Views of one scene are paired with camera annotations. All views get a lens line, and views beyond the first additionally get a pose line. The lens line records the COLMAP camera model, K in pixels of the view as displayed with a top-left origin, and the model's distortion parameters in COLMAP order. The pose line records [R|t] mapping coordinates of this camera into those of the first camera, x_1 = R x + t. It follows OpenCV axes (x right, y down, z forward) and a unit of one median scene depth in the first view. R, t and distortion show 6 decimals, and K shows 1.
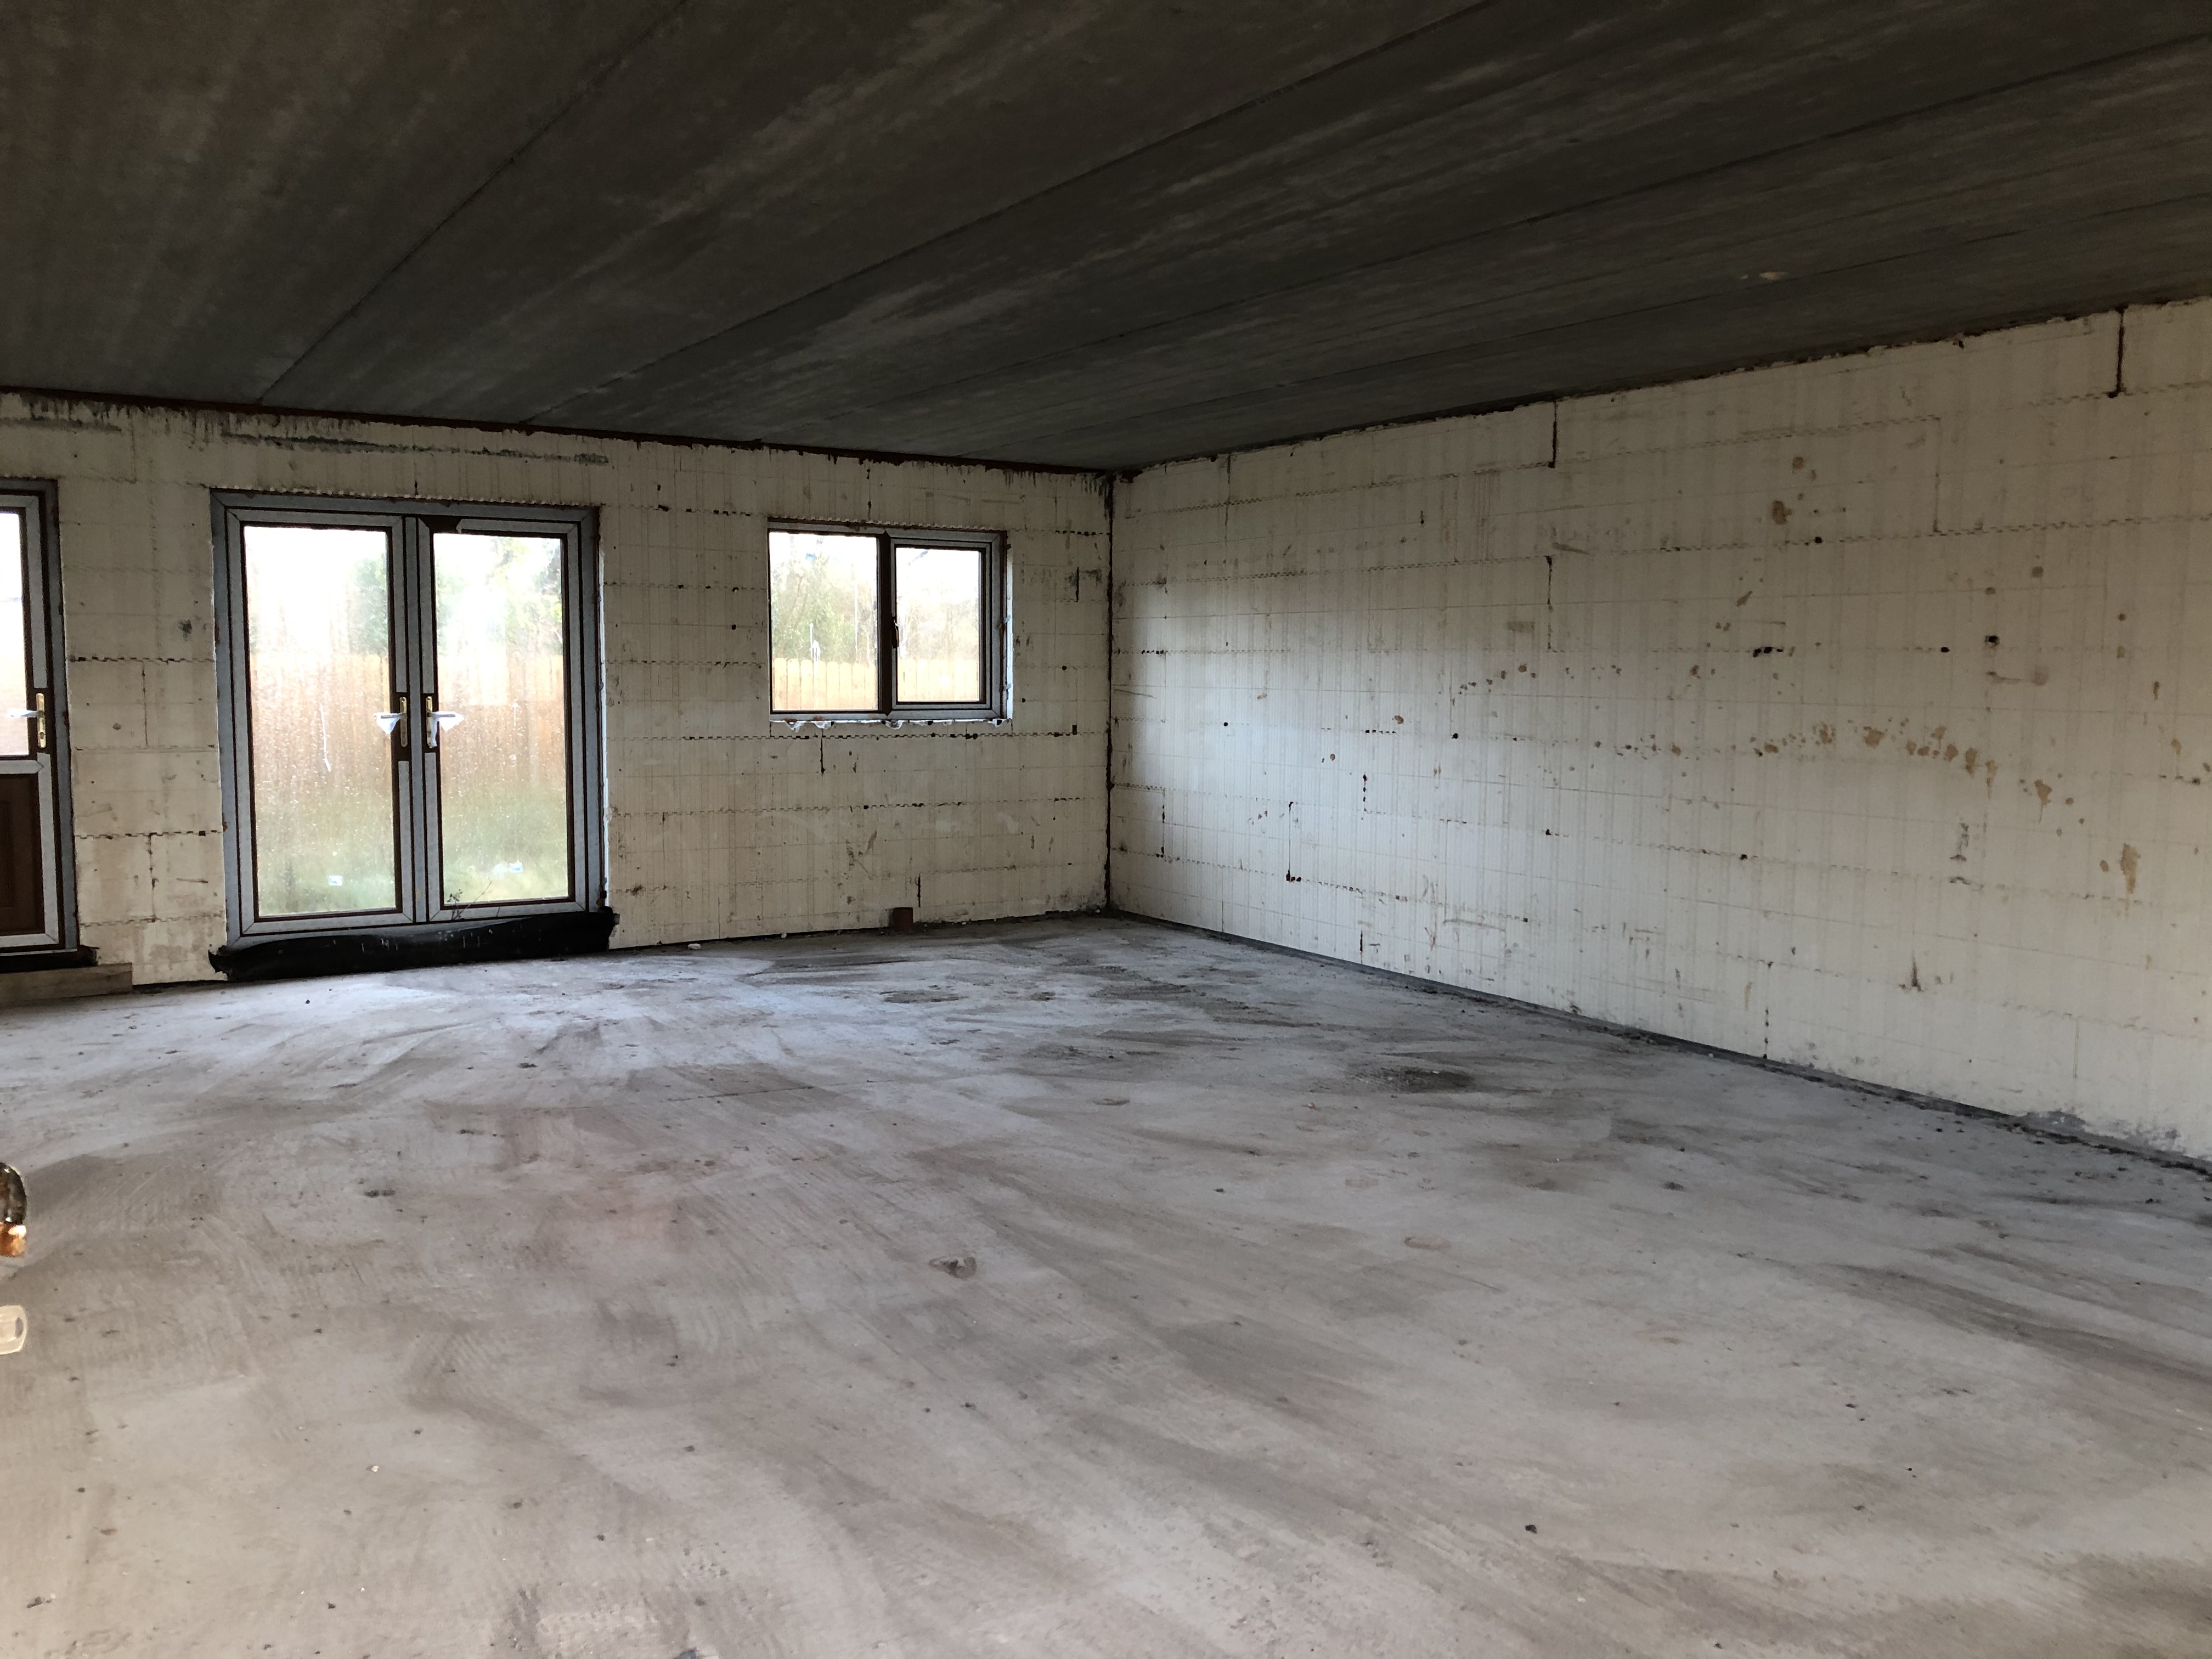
lens RADIAL K [[1799.3, 0, 1090.7], [0, 1799.3, 820.1], [0, 0, 1]] dist [0.044360, -0.009357]
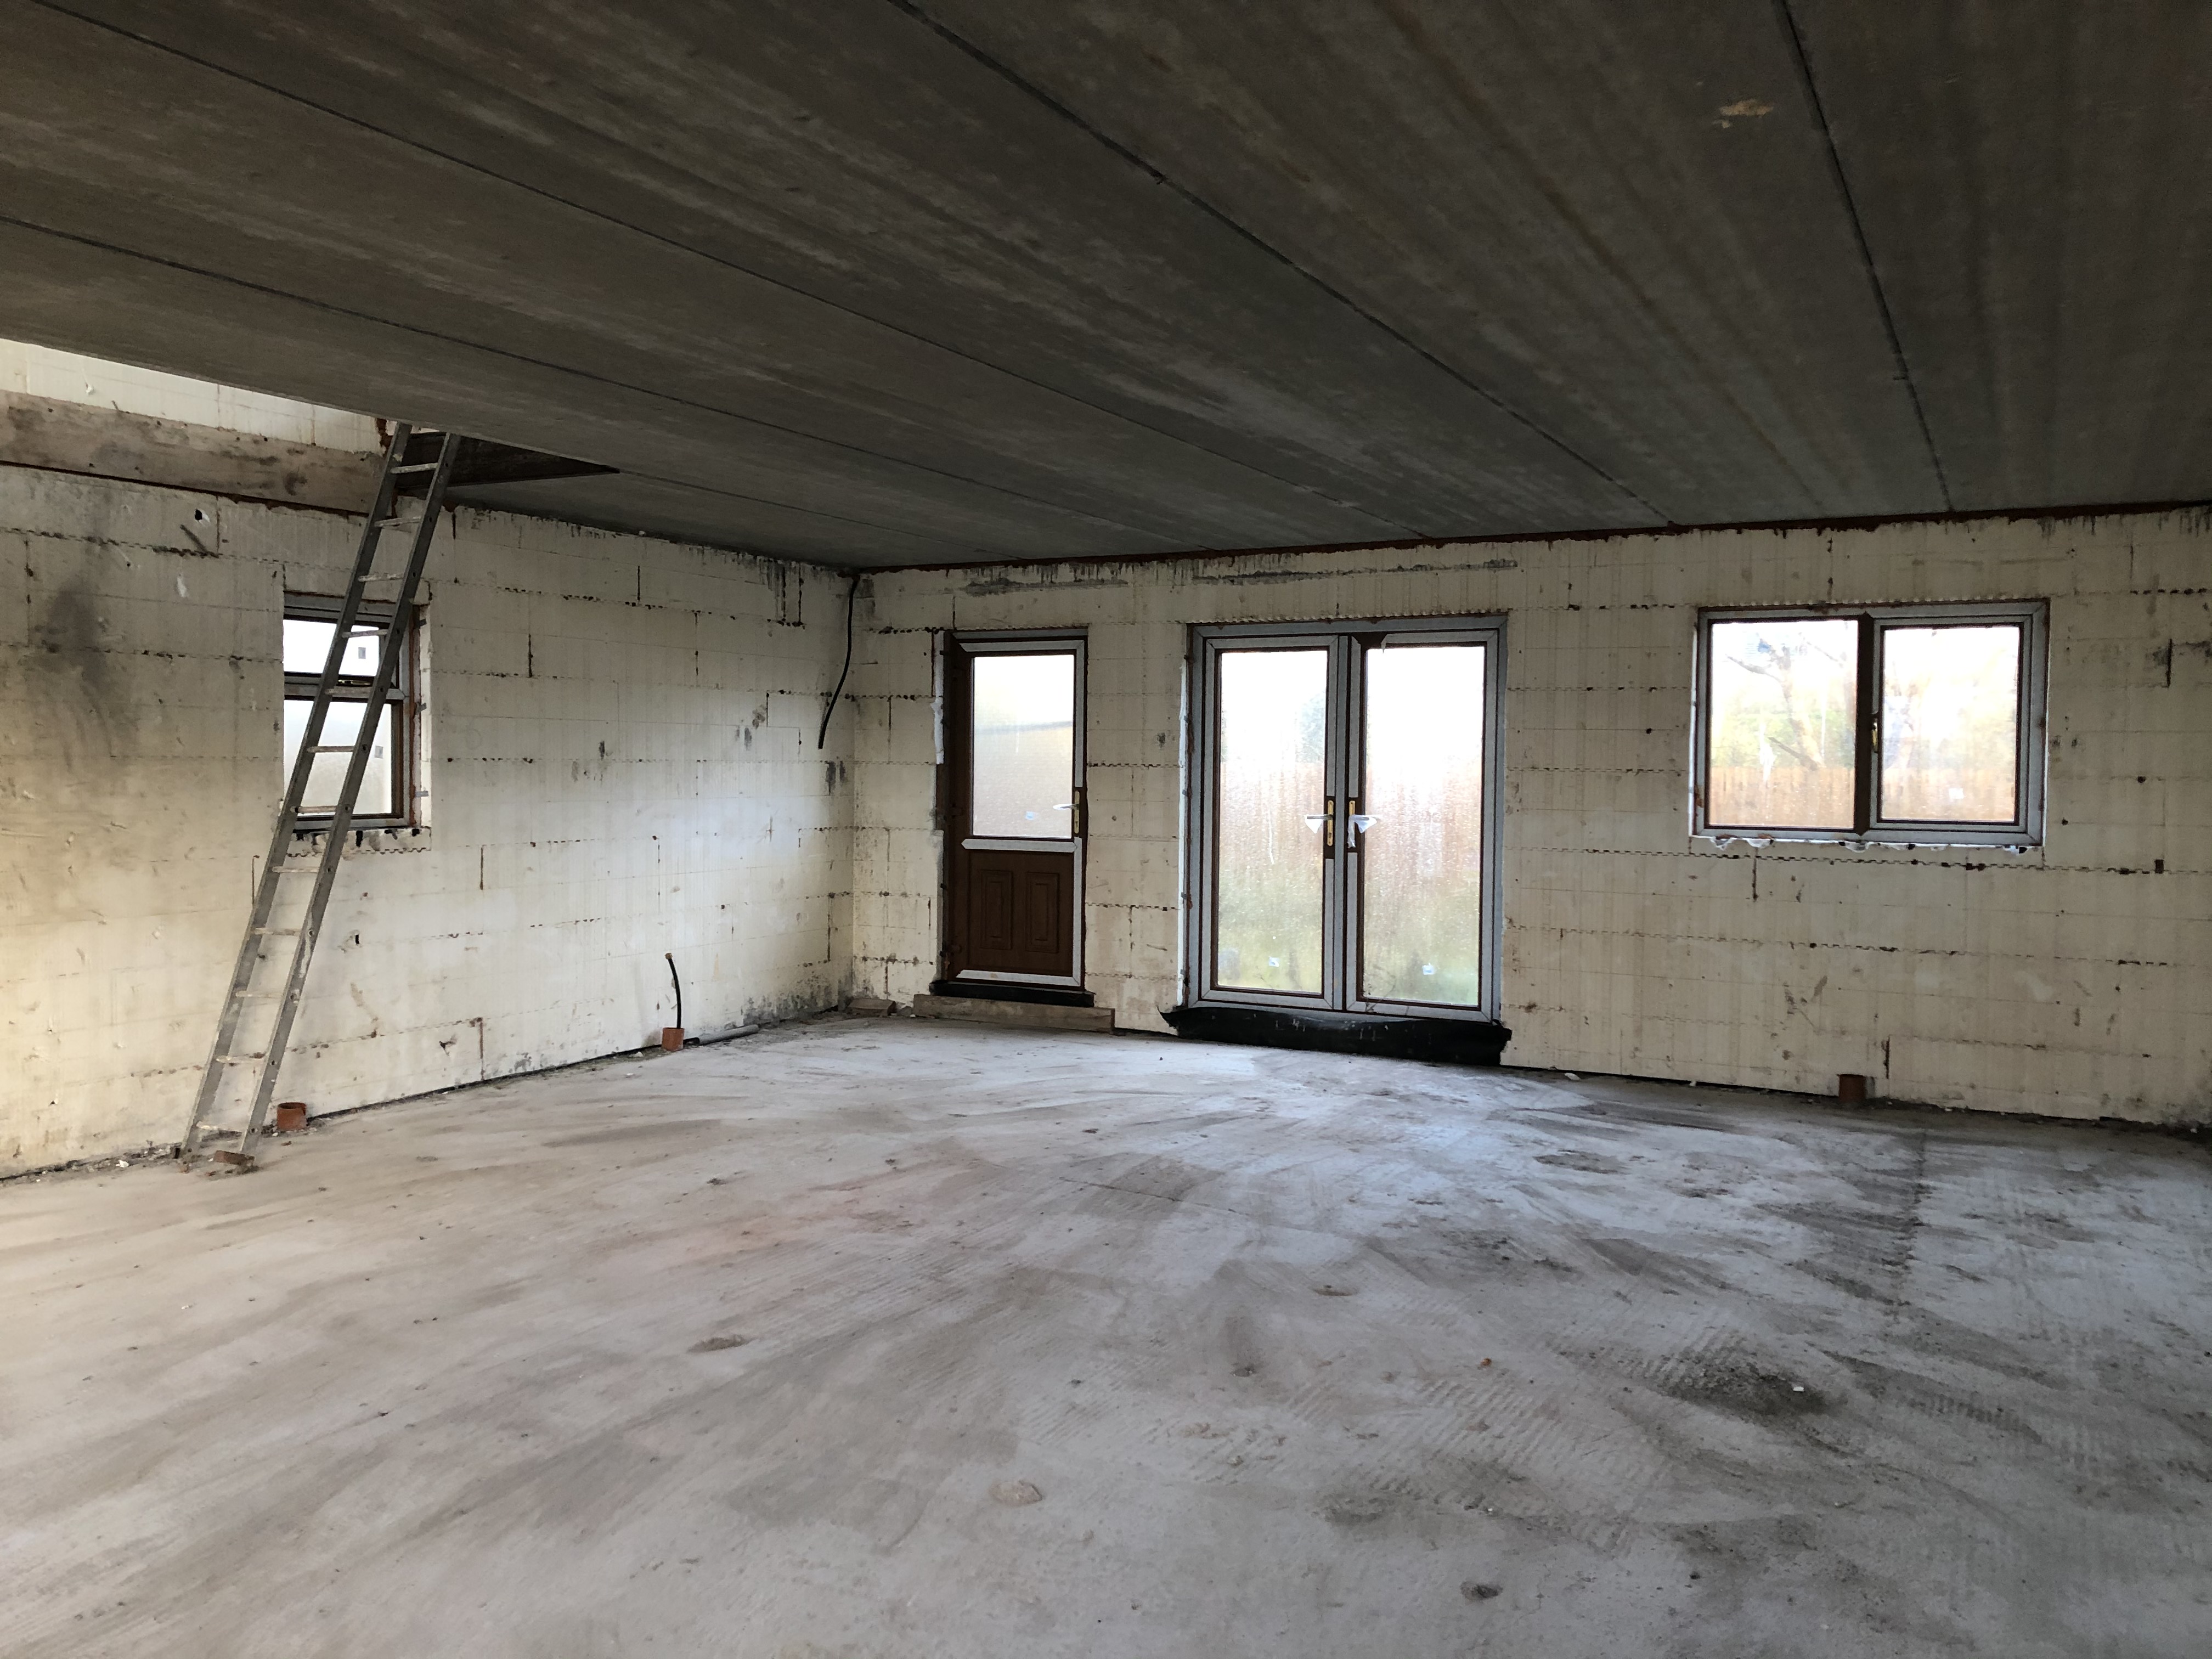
lens RADIAL K [[1799.3, 0, 1090.7], [0, 1799.3, 820.1], [0, 0, 1]] dist [0.044360, -0.009357]
pose [[0.512564, 0.029560, -0.858140, 0.502343], [-0.082901, 0.996442, -0.015192, -0.029399], [0.854637, 0.078927, 0.513191, 0.342312]]
